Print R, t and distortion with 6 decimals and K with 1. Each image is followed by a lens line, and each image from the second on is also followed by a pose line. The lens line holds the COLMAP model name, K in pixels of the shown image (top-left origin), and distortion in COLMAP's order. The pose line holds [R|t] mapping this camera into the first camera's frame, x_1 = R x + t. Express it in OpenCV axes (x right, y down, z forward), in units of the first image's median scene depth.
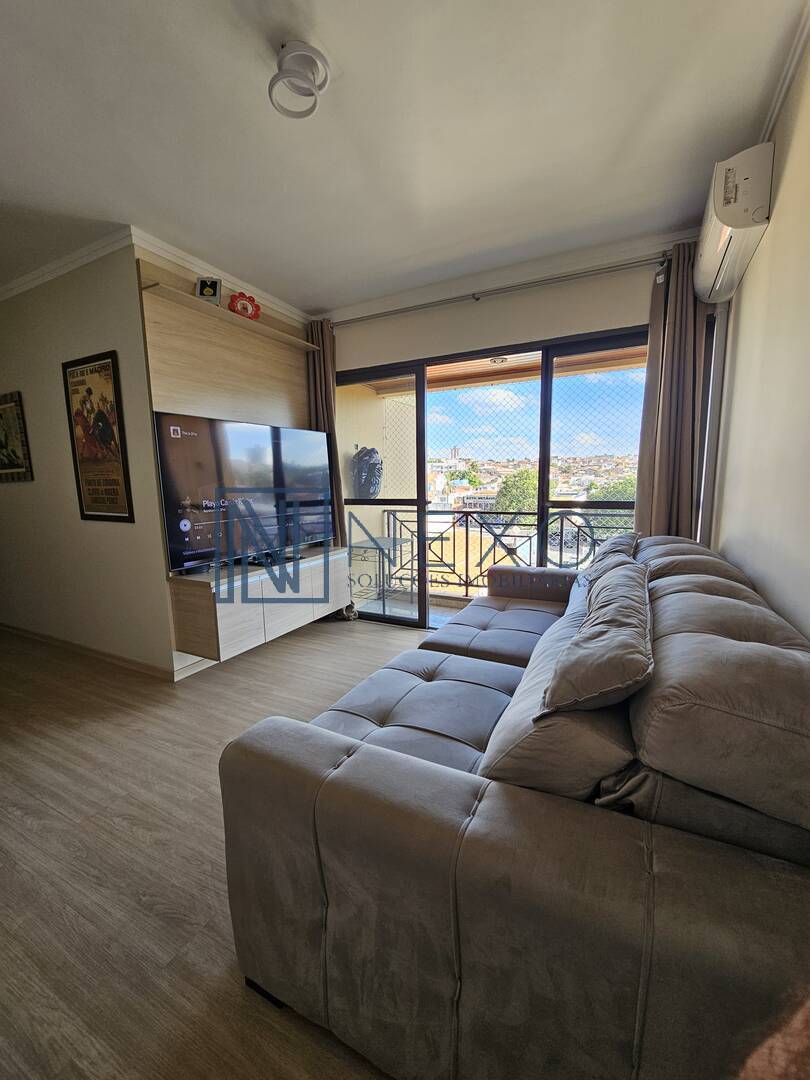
lens RADIAL K [[439.9, 0, 407.3], [0, 439.9, 538.8], [0, 0, 1]] dist [0.002567, 0.000639]
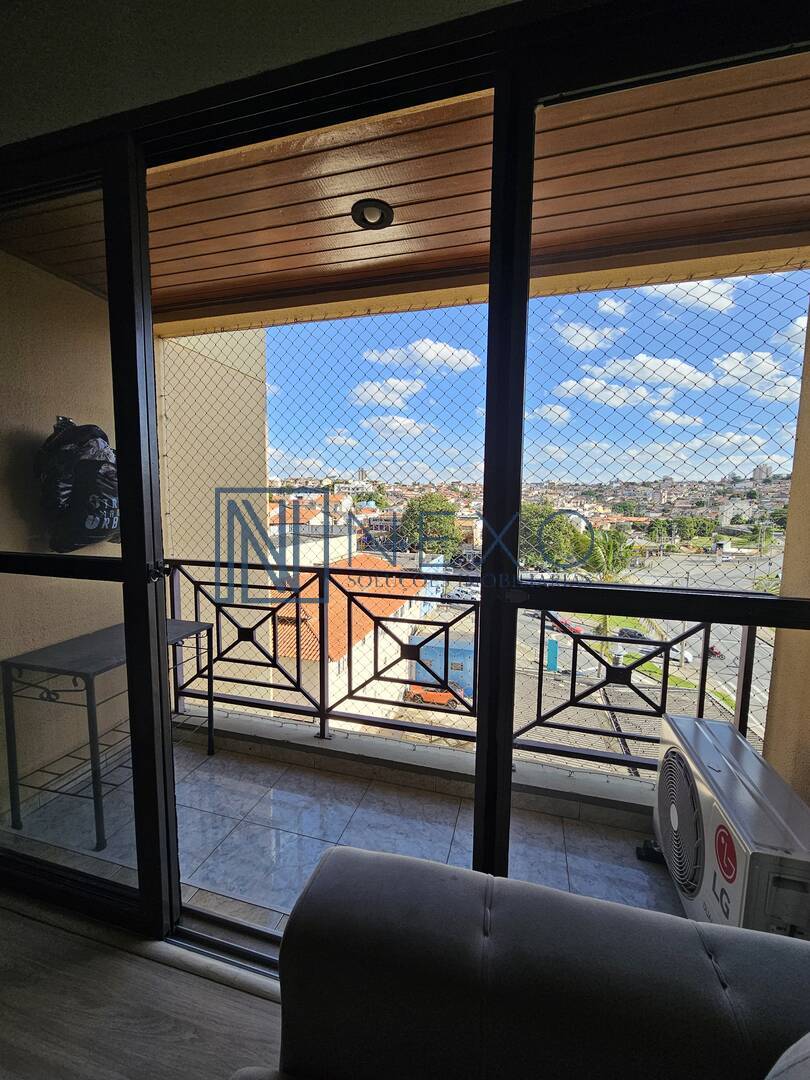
lens RADIAL K [[439.9, 0, 401.9], [0, 439.9, 541.6], [0, 0, 1]] dist [0.002567, 0.000639]
pose [[0.980515, 0.006375, 0.196343, 0.122167], [0.001808, 0.999138, -0.041465, -0.068559], [-0.196438, 0.041012, 0.979658, 0.479272]]
